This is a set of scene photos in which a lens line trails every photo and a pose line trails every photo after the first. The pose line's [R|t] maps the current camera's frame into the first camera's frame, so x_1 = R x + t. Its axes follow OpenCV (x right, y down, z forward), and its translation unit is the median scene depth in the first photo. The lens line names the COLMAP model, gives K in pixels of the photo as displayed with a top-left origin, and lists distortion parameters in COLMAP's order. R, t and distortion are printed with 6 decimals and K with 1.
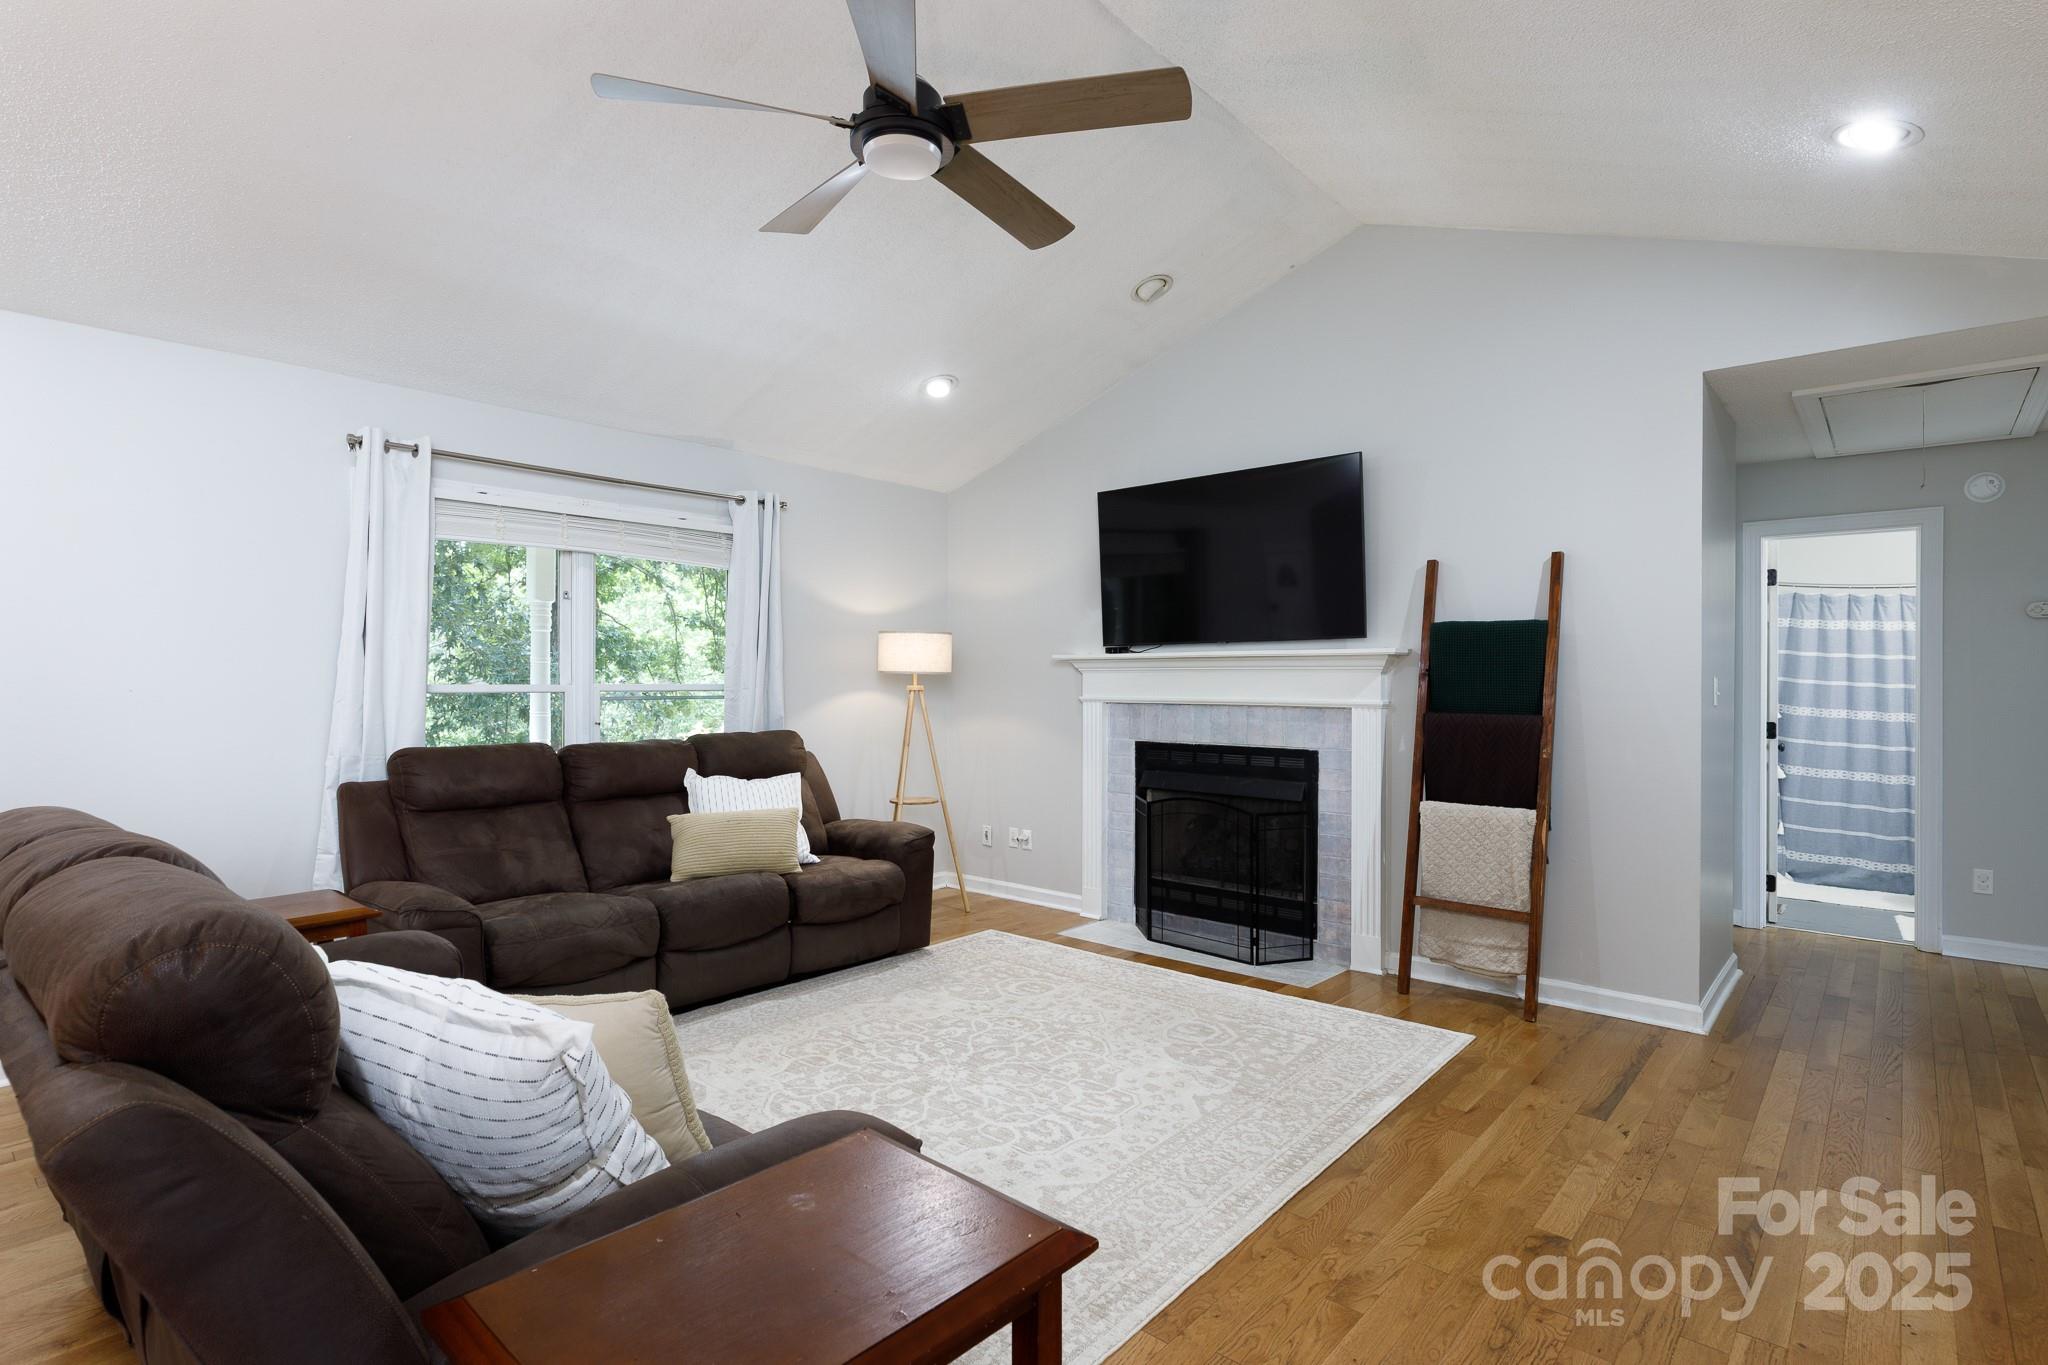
lens RADIAL K [[1012.4, 0, 1031.7], [0, 1012.4, 679.3], [0, 0, 1]] dist [-0.003191, -0.000300]
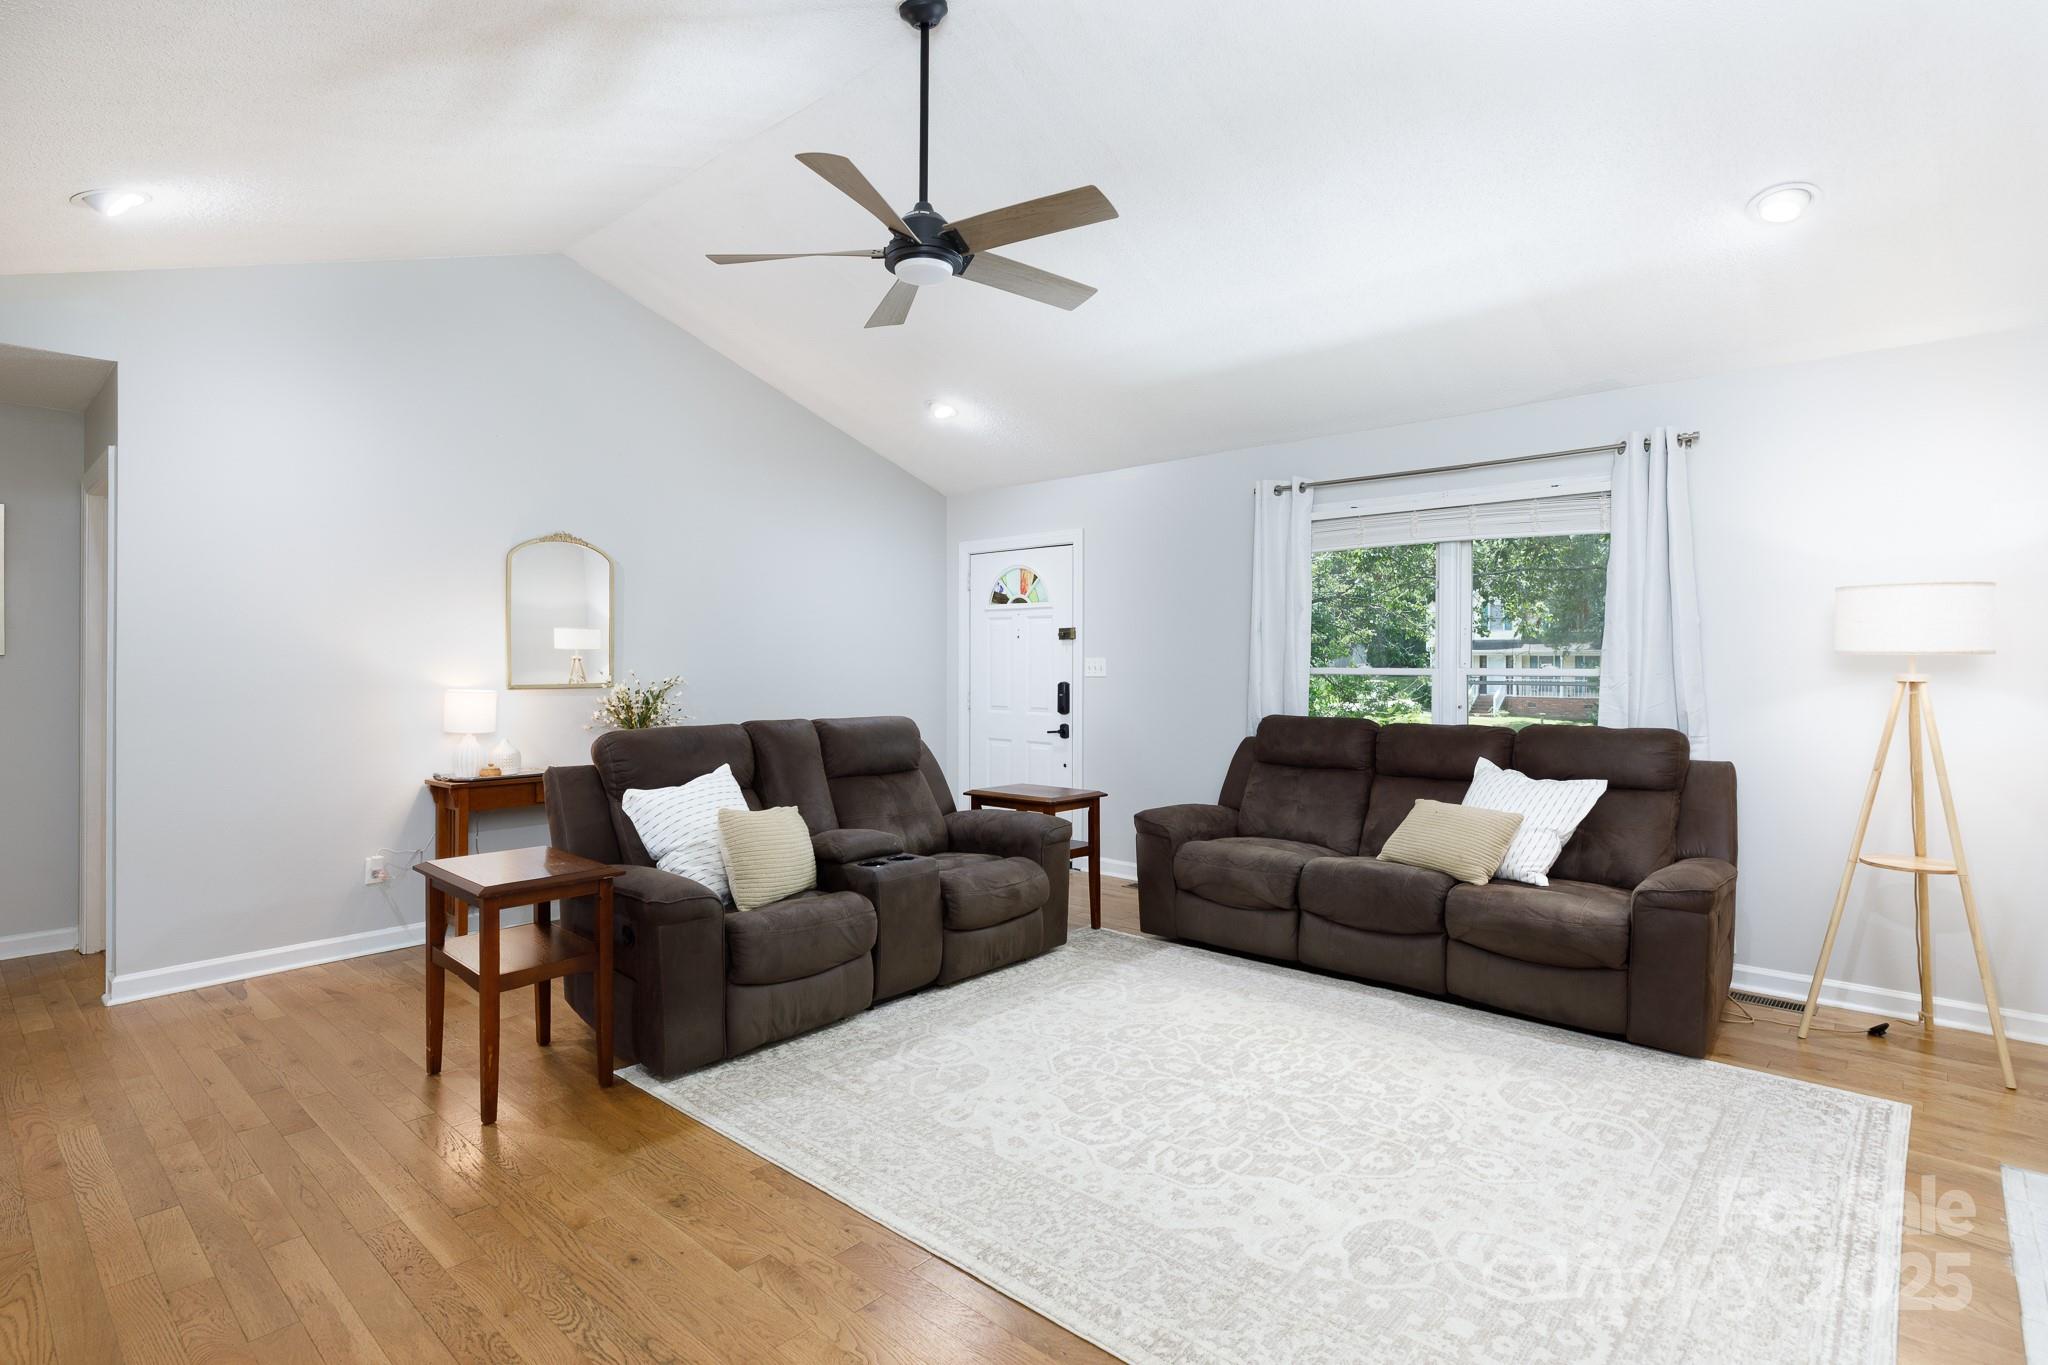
lens RADIAL K [[1012.4, 0, 1024.0], [0, 1012.4, 641.9], [0, 0, 1]] dist [-0.003191, -0.000300]
pose [[-0.022715, -0.023038, -0.999477, 0.785767], [-0.001631, 0.999734, -0.023007, 0.003579], [0.999741, 0.001108, -0.022747, 0.754146]]
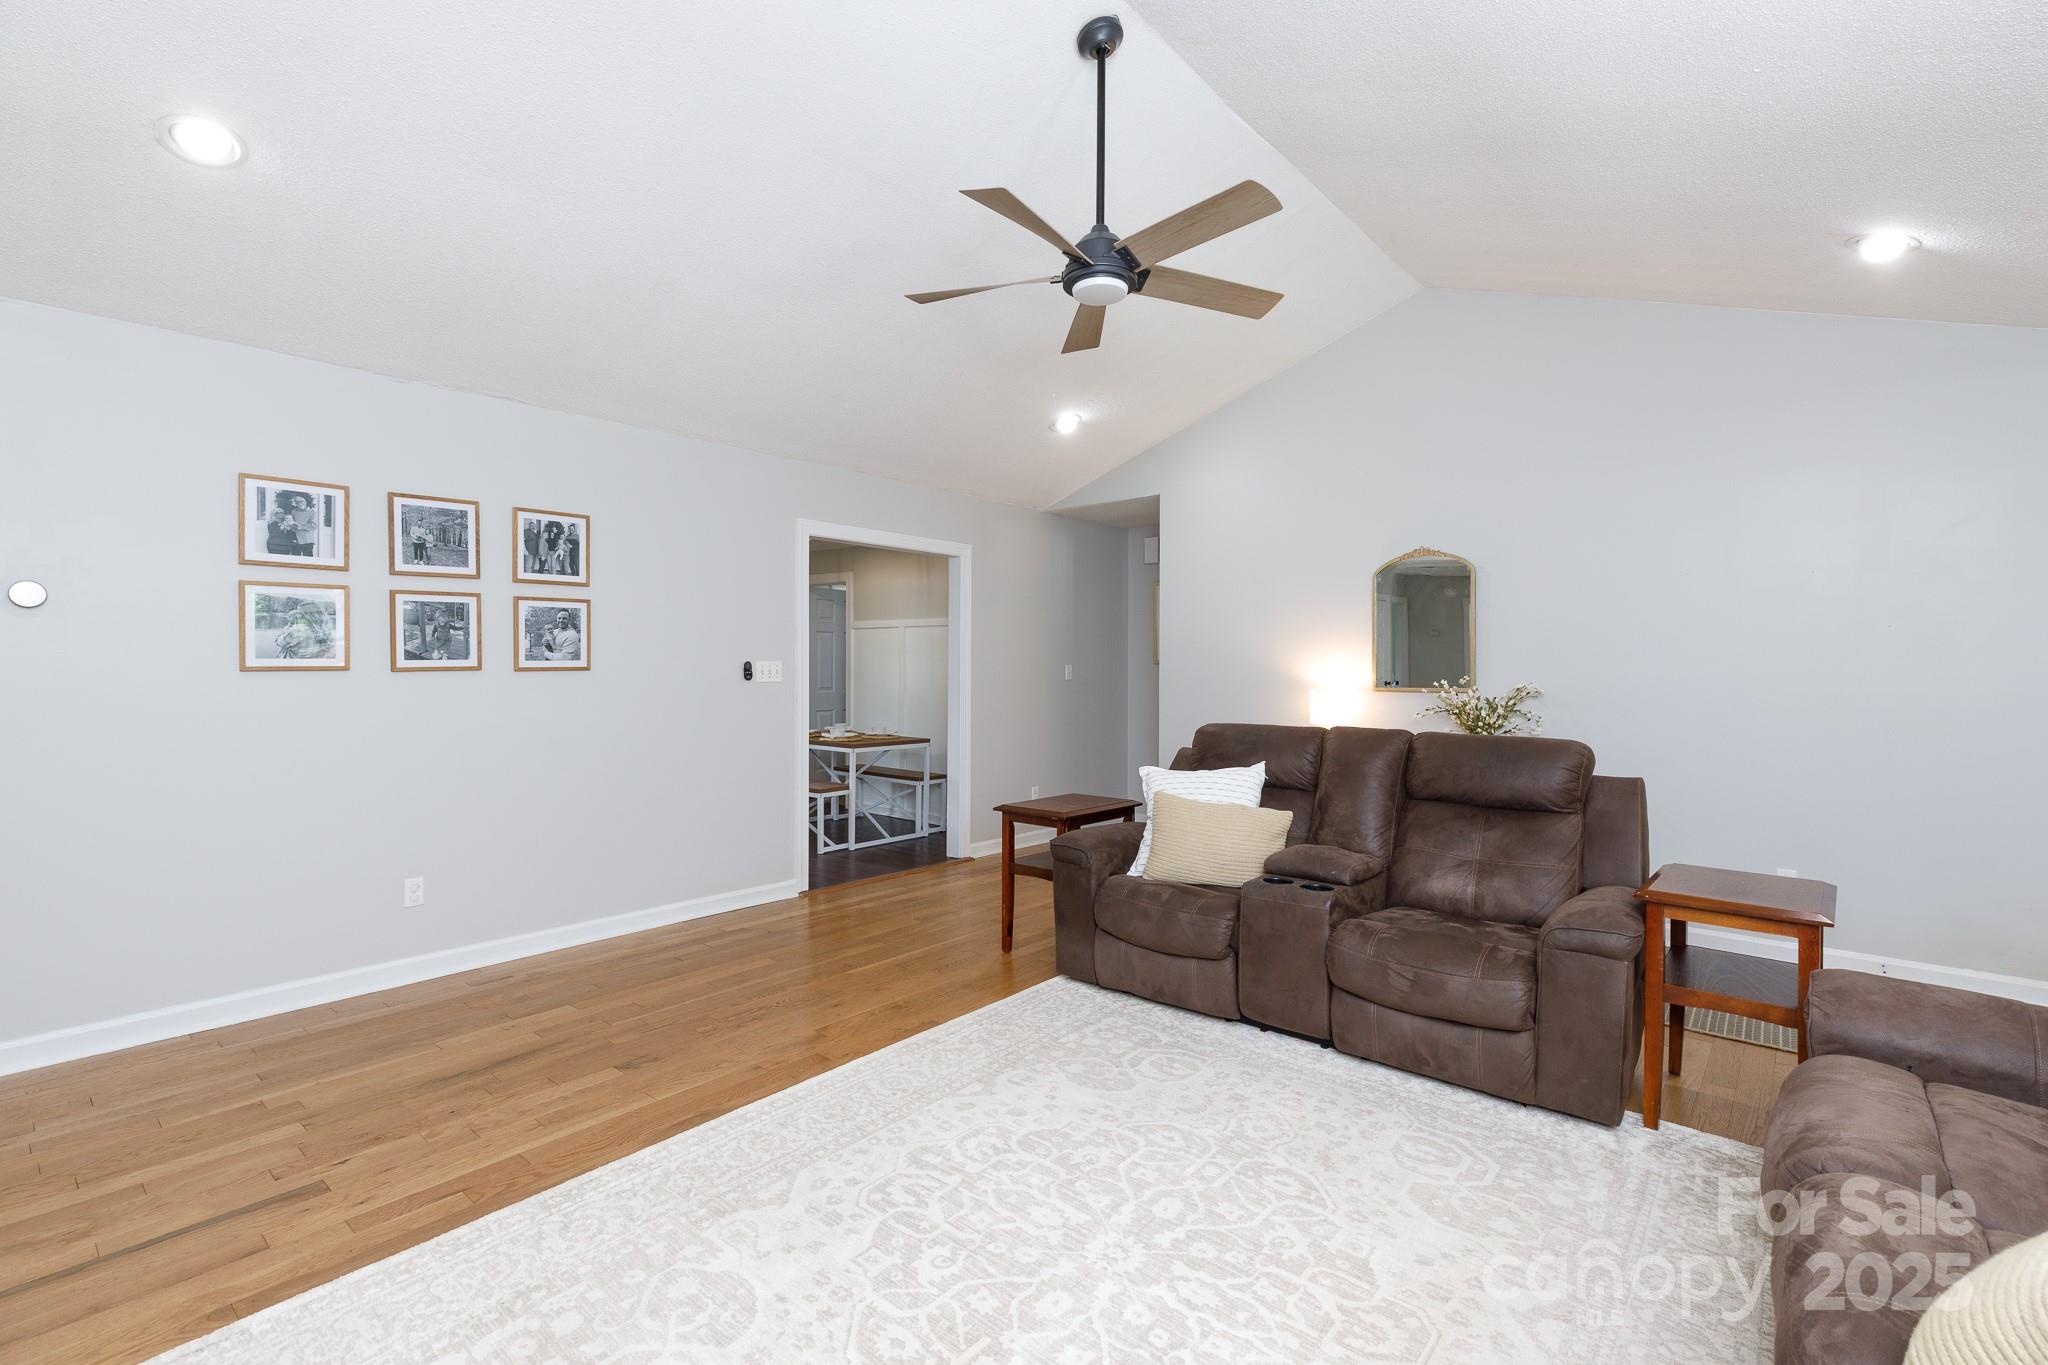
lens RADIAL K [[919.5, 0, 1017.9], [0, 919.5, 686.1], [0, 0, 1]] dist [0.003404, -0.000813]
pose [[-0.999944, -0.006452, 0.008408, -0.017676], [-0.006281, 0.999776, 0.020202, 0.002380], [-0.008536, 0.020148, -0.999761, 1.467311]]
